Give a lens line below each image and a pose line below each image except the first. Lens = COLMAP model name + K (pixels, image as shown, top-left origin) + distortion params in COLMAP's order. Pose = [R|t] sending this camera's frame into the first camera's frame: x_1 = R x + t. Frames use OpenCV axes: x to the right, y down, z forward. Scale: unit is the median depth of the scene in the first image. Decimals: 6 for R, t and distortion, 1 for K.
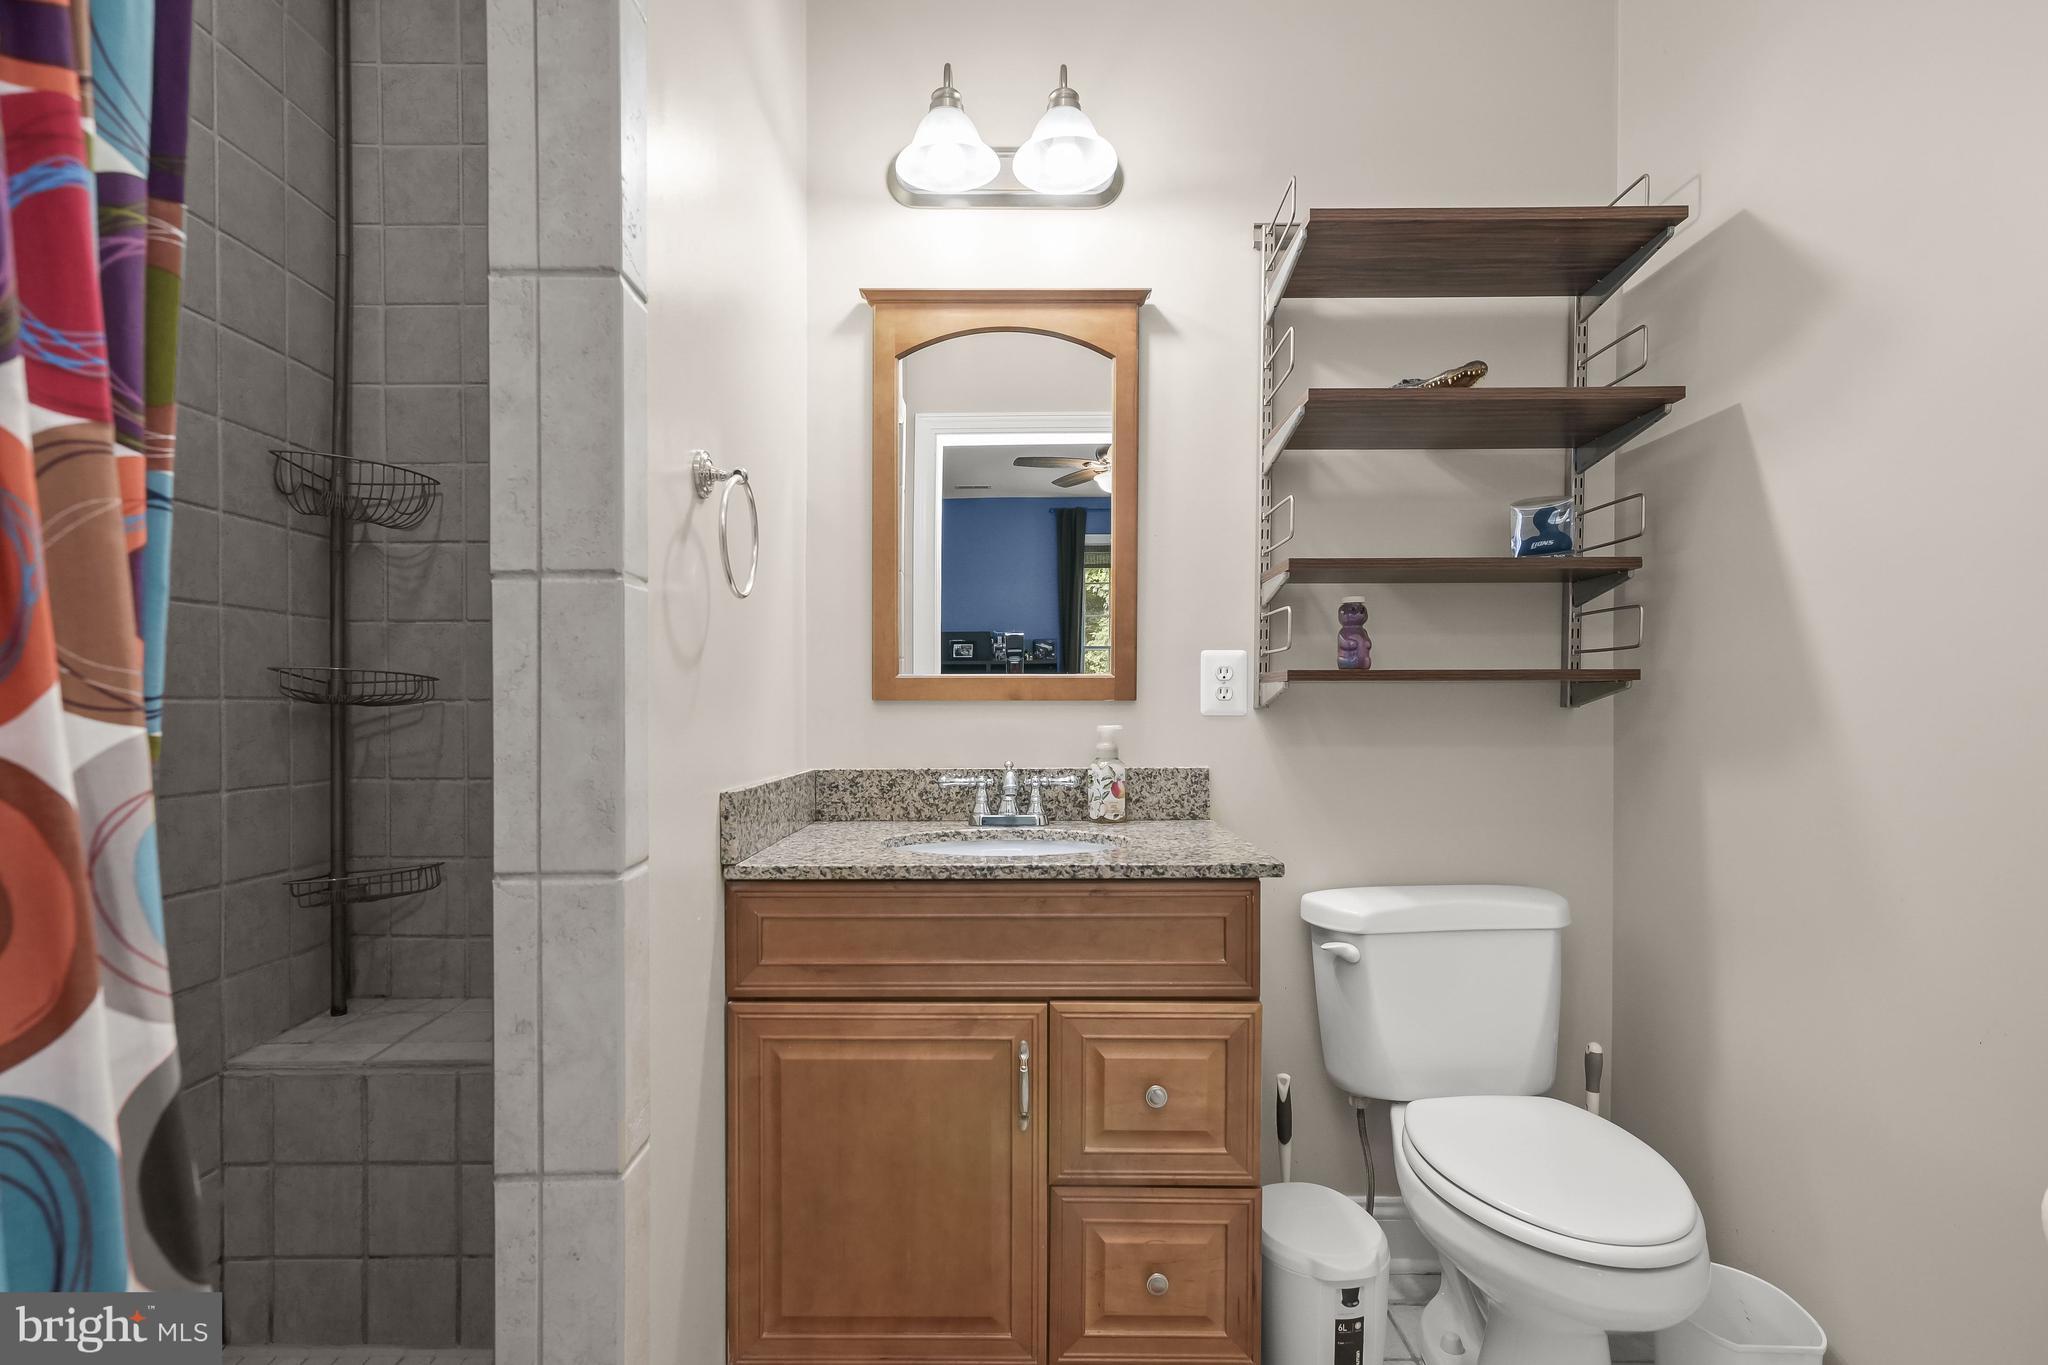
lens RADIAL K [[1034.7, 0, 1025.9], [0, 1034.7, 696.2], [0, 0, 1]] dist [0.018706, -0.000955]
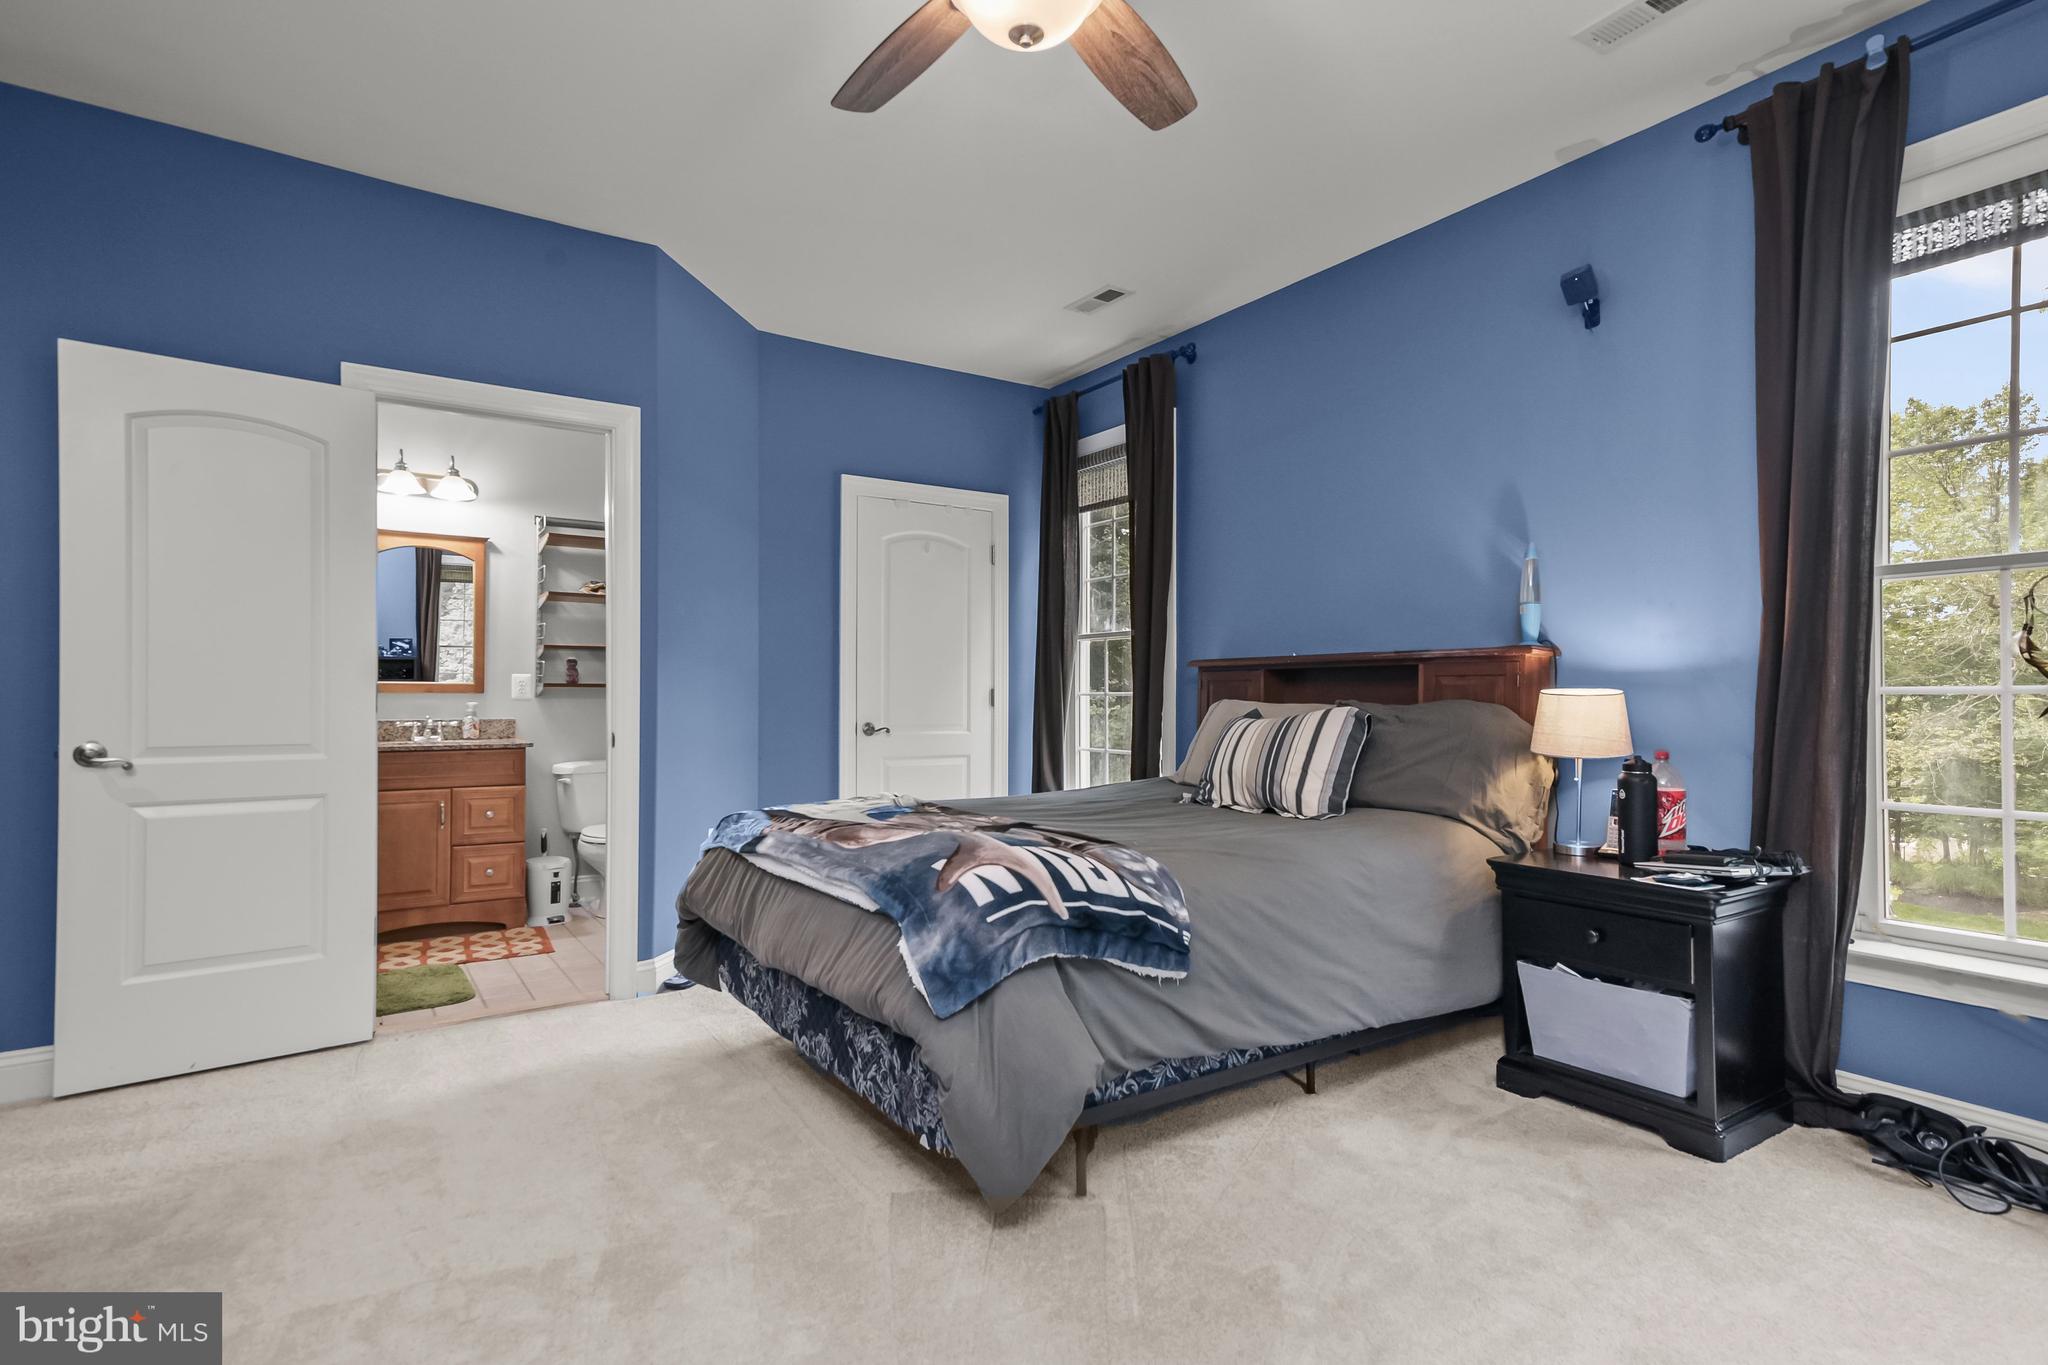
lens RADIAL K [[1034.7, 0, 1045.7], [0, 1034.7, 699.9], [0, 0, 1]] dist [0.018706, -0.000955]
pose [[0.828272, 0.000968, 0.560326, -0.199626], [-0.008687, 0.999901, 0.011113, -0.021530], [-0.560260, -0.014072, 0.828198, -2.063881]]
